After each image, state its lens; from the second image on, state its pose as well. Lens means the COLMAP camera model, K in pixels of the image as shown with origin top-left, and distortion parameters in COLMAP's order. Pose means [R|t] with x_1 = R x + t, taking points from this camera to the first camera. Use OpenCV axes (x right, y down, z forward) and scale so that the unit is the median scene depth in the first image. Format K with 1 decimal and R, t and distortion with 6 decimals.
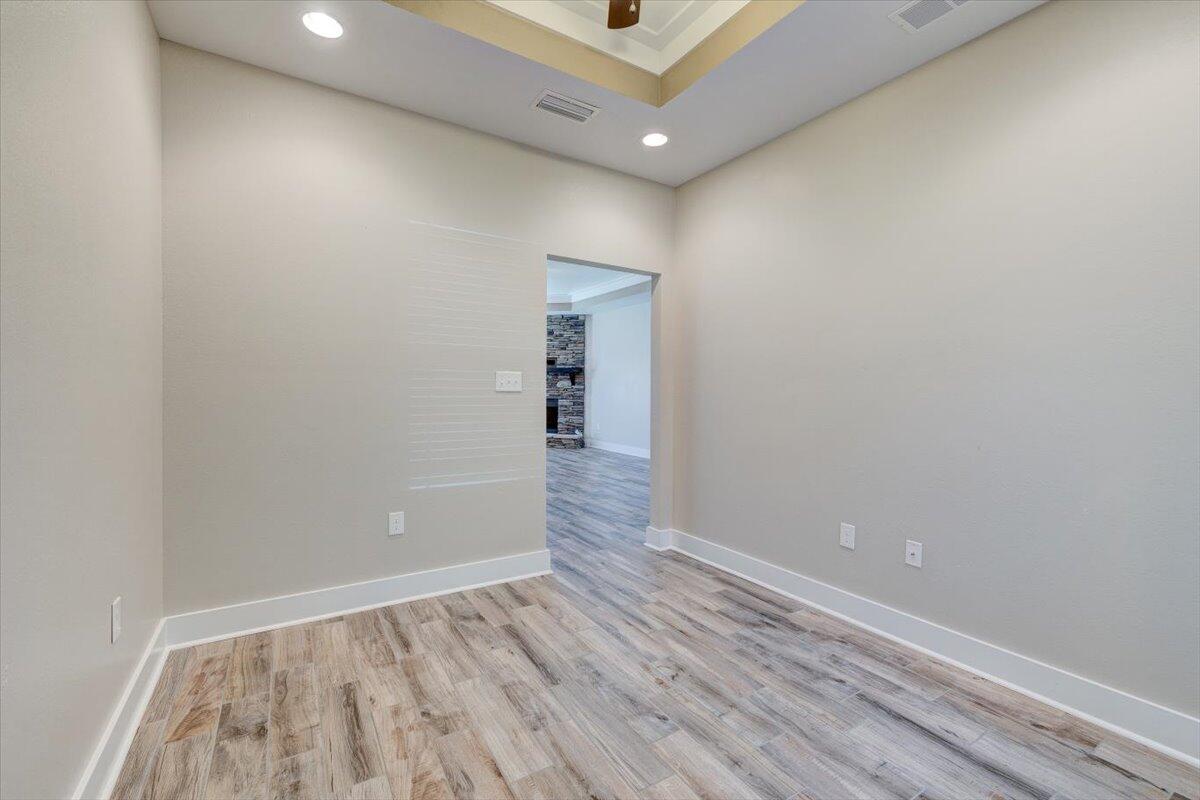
lens RADIAL K [[508.6, 0, 599.4], [0, 508.6, 392.8], [0, 0, 1]] dist [0.000981, 0.000275]
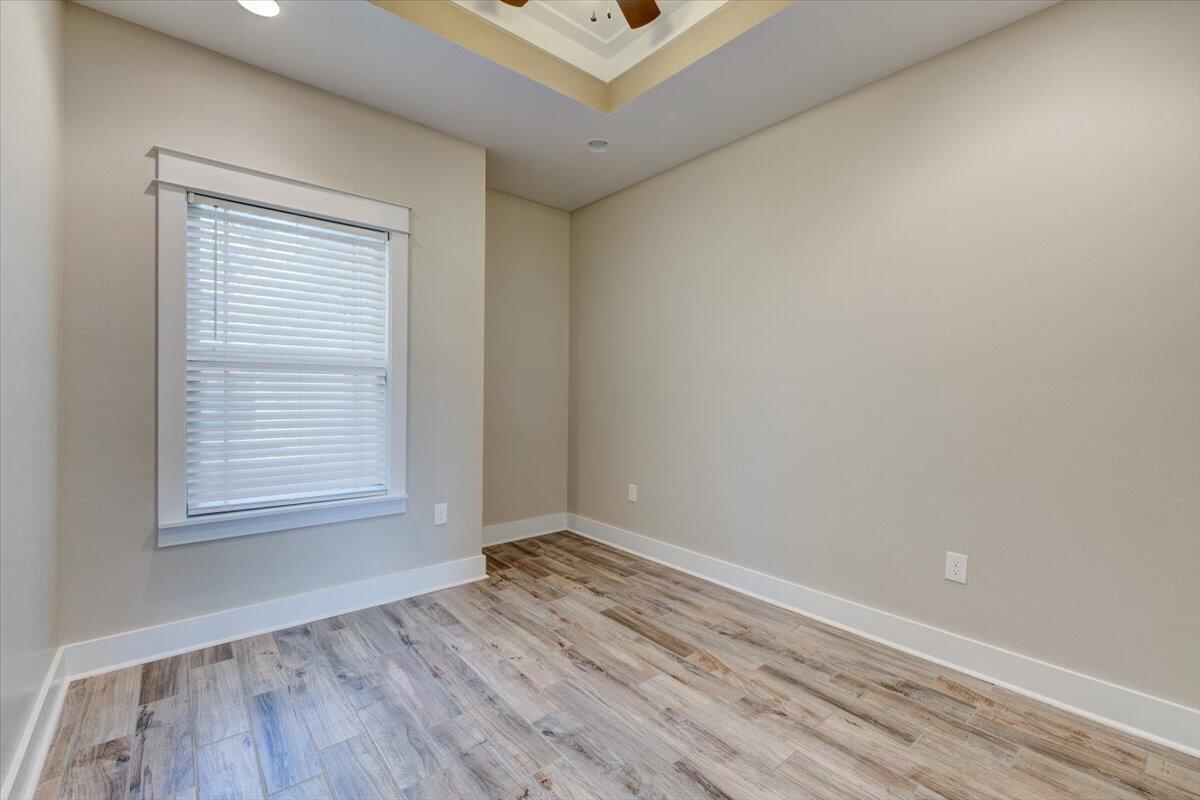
lens RADIAL K [[508.6, 0, 599.4], [0, 508.6, 392.8], [0, 0, 1]] dist [0.000981, 0.000275]
pose [[-0.988616, -0.022233, -0.148812, 0.185982], [-0.023829, 0.999676, 0.008955, -0.011624], [0.148565, 0.012399, -0.988825, 1.963910]]
